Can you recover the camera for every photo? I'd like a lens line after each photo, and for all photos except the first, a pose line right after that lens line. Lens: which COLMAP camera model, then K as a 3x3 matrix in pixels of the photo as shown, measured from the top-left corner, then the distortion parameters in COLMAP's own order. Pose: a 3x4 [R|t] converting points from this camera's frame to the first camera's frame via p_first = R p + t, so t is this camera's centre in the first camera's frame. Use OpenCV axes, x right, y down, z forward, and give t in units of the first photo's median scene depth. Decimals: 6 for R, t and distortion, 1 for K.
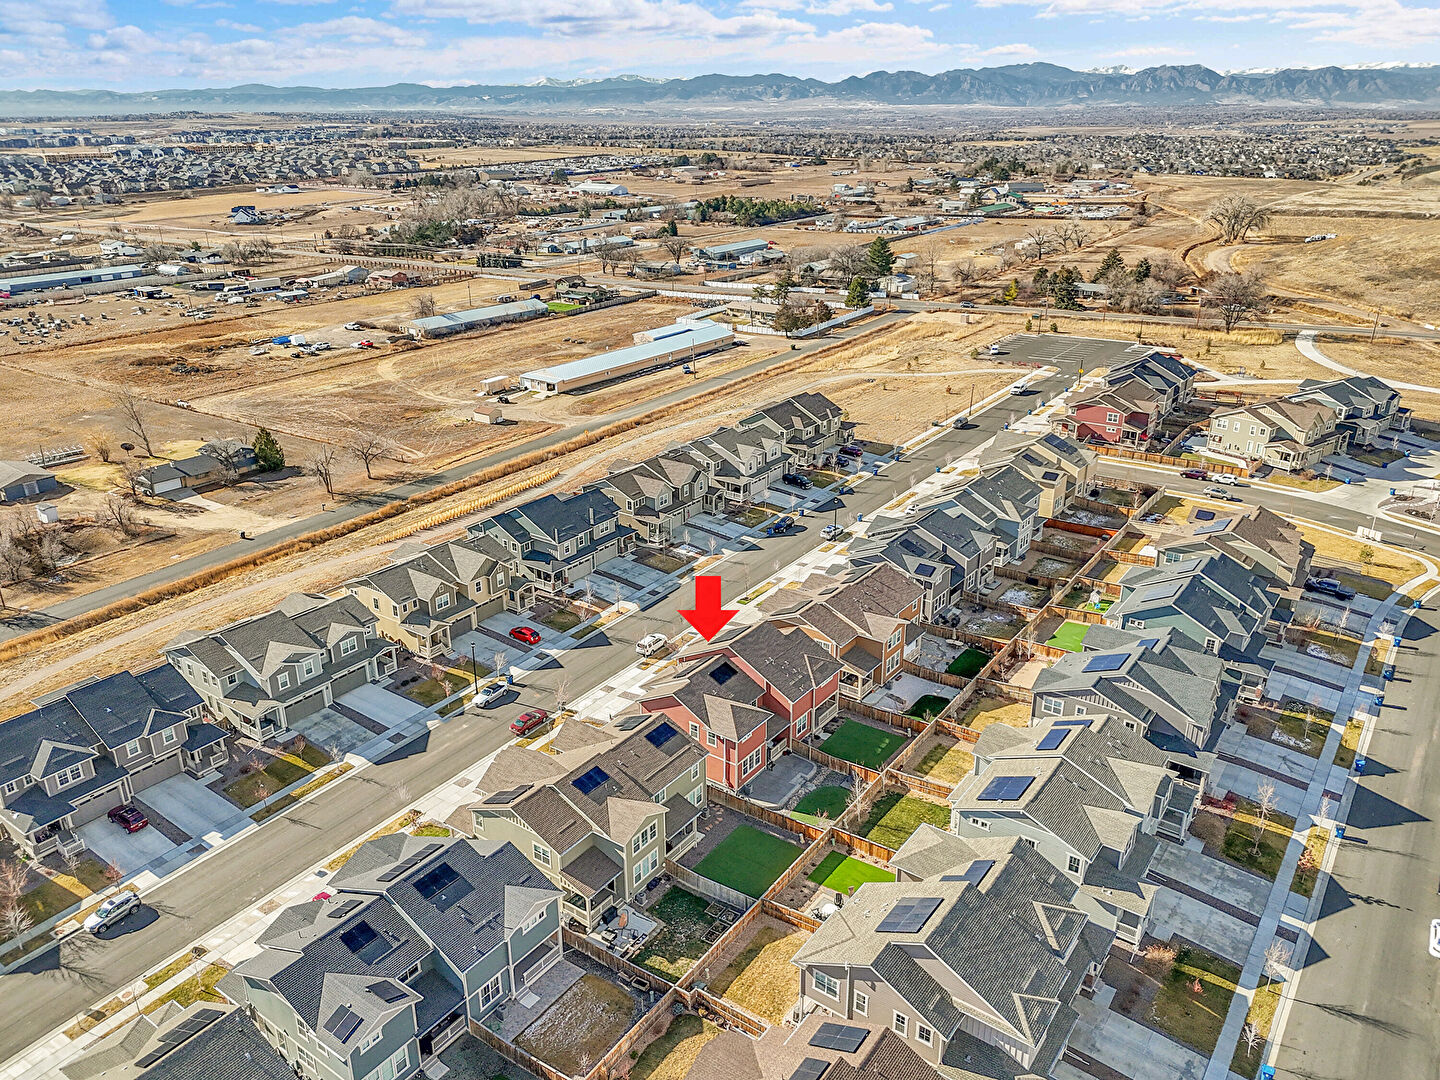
lens RADIAL K [[1057.1, 0, 727.9], [0, 1057.1, 524.8], [0, 0, 1]] dist [0.062601, -0.053688]
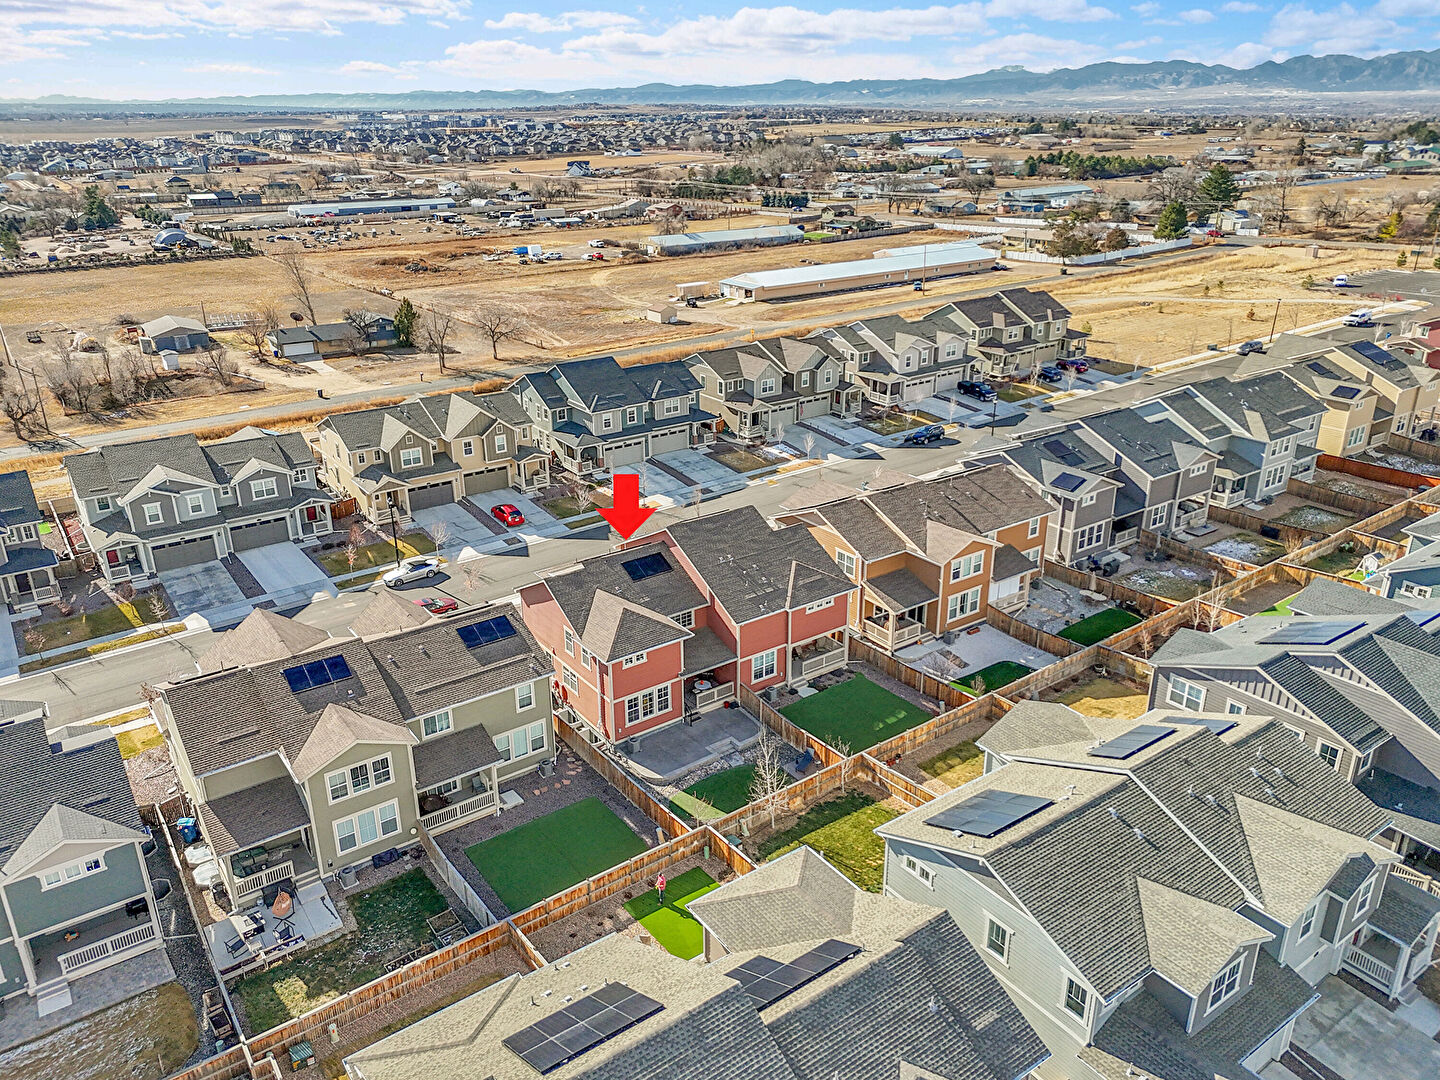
lens RADIAL K [[1057.1, 0, 728.6], [0, 1057.1, 535.1], [0, 0, 1]] dist [0.062601, -0.053688]
pose [[0.947972, 0.116779, -0.296163, 0.163659], [-0.112490, 0.993152, 0.031543, 0.068171], [0.297819, 0.003413, 0.954616, 0.285949]]
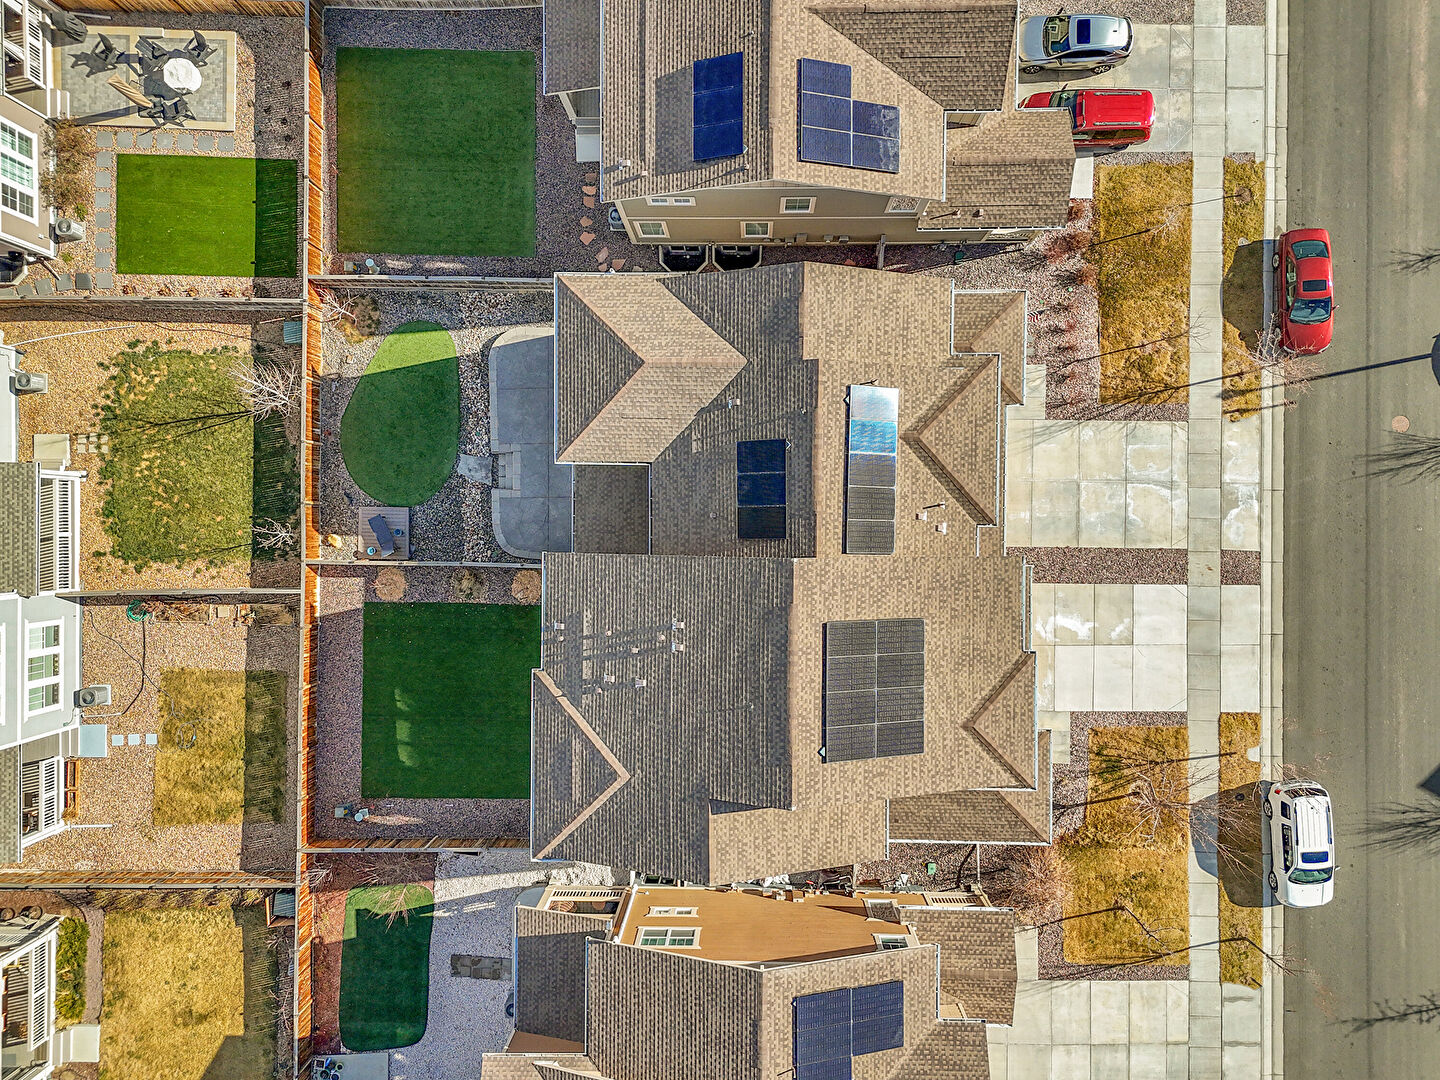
lens RADIAL K [[1057.1, 0, 731.4], [0, 1057.1, 539.5], [0, 0, 1]] dist [0.062601, -0.053688]
pose [[-0.815551, 0.578055, 0.027004, 0.002496], [-0.185382, -0.305183, 0.934075, -0.101937], [0.548188, 0.756780, 0.356053, 0.637870]]
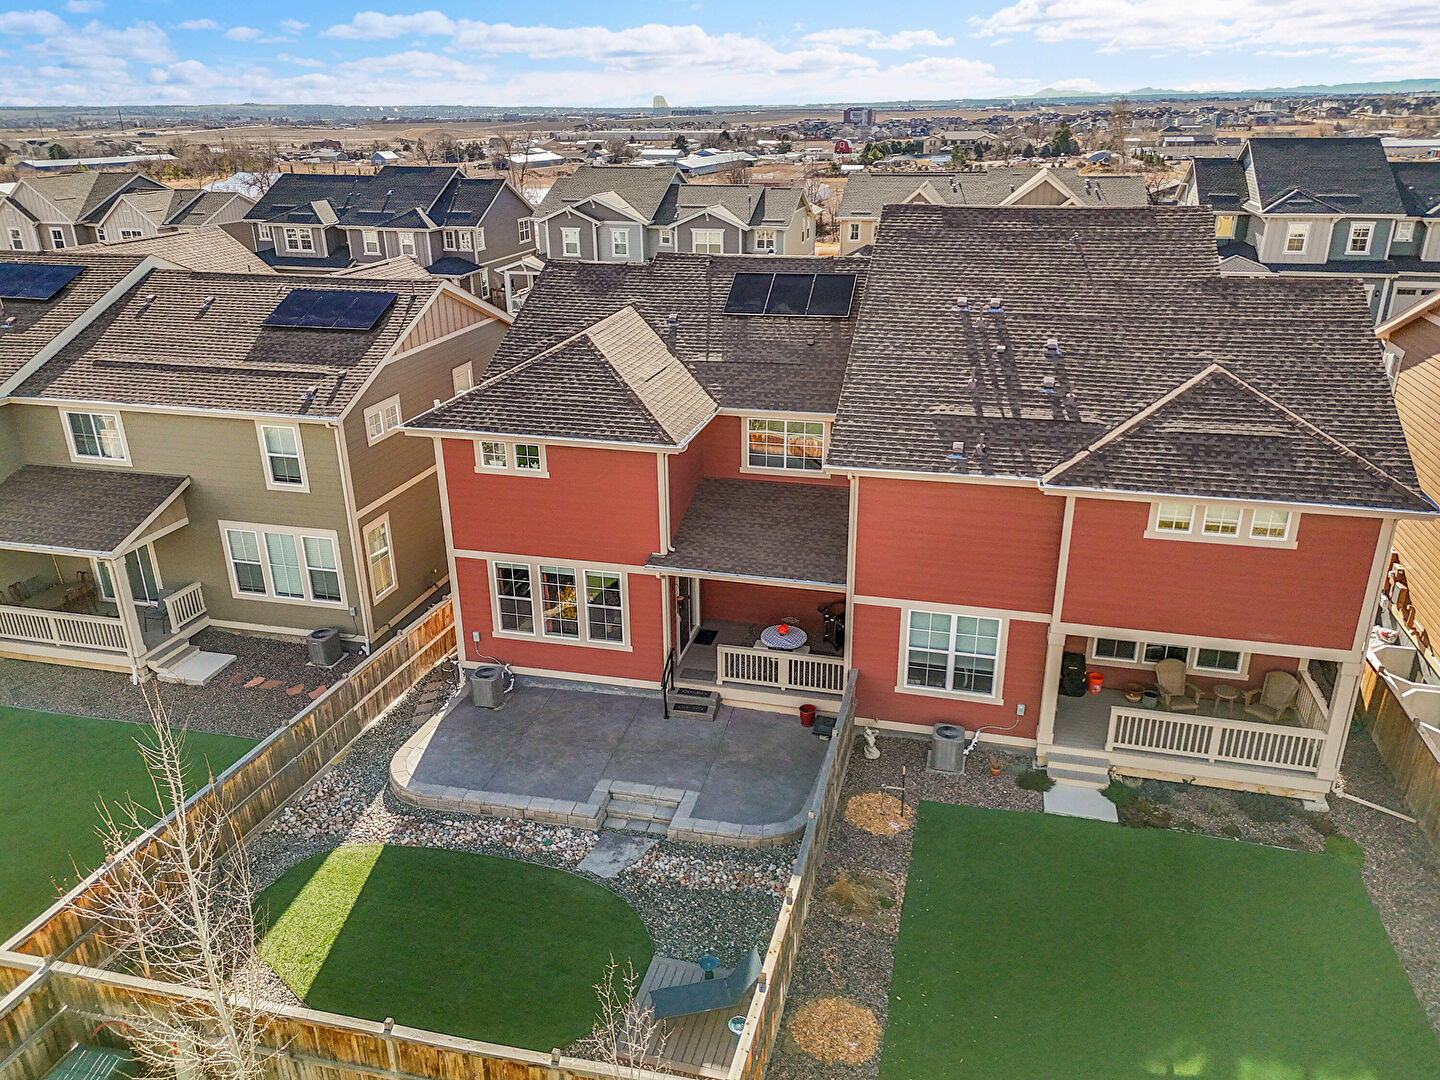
lens RADIAL K [[1057.1, 0, 721.8], [0, 1057.1, 544.5], [0, 0, 1]] dist [0.062601, -0.053688]
pose [[0.367012, 0.353508, -0.860427, 0.154515], [-0.326245, 0.915138, 0.236828, 0.100119], [0.871129, 0.193791, 0.451197, 0.630938]]
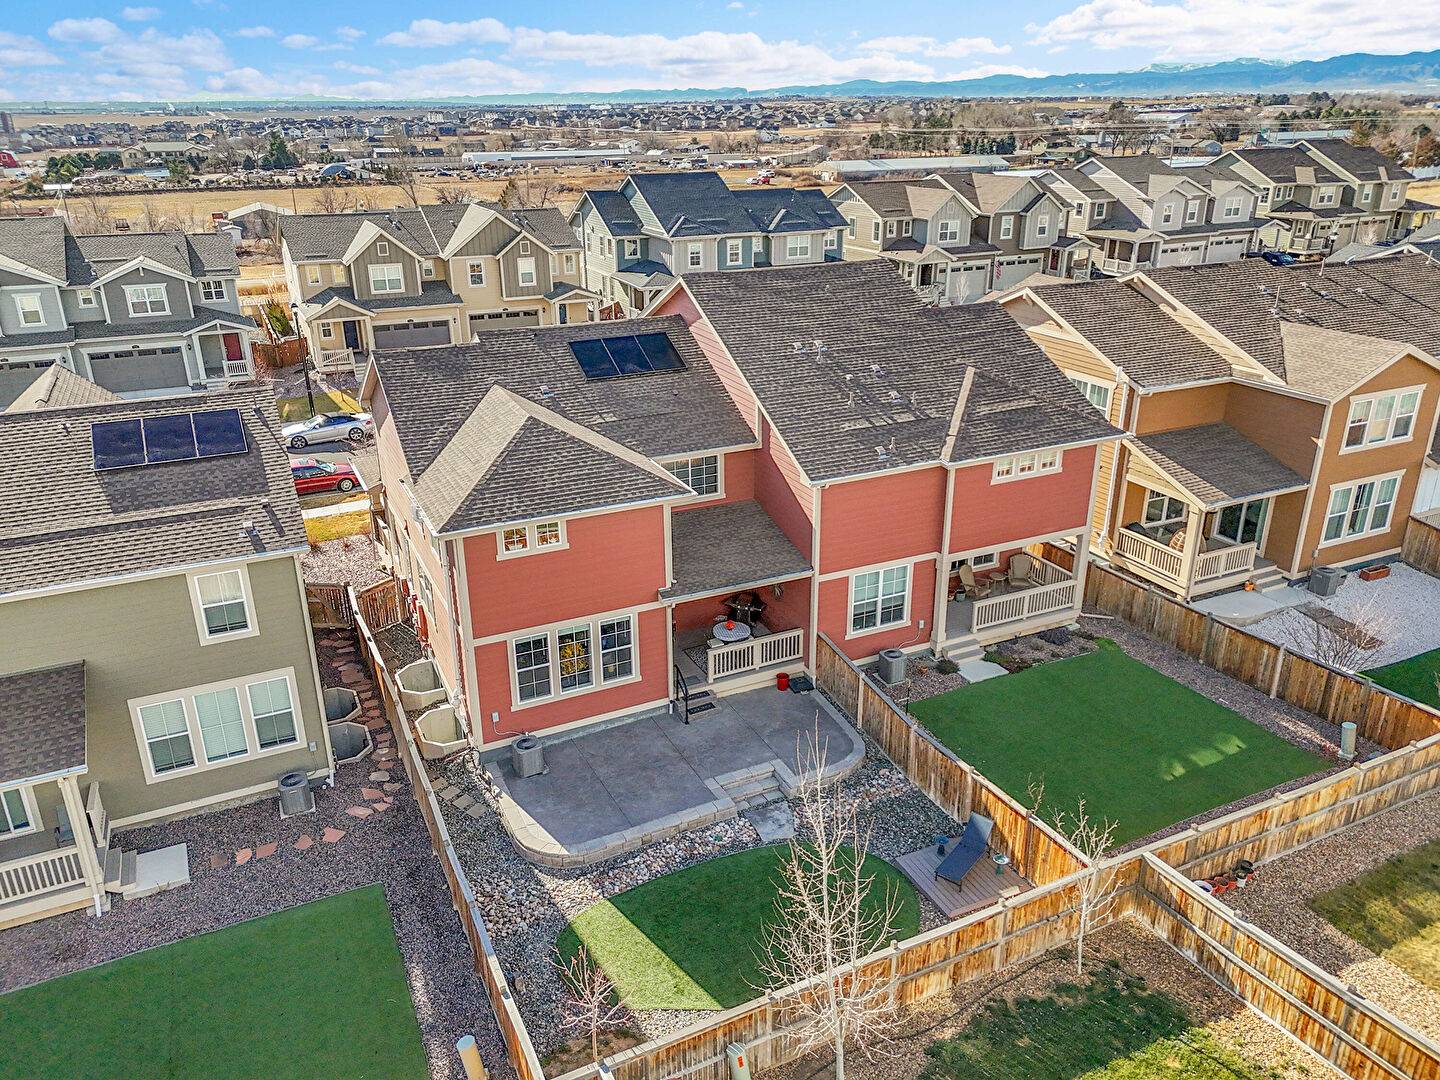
lens RADIAL K [[1057.1, 0, 727.8], [0, 1057.1, 544.1], [0, 0, 1]] dist [0.062601, -0.053688]
pose [[0.877327, 0.181609, -0.444202, 0.109466], [-0.170510, 0.983196, 0.065205, 0.118966], [0.448580, 0.018535, 0.893551, 0.539813]]
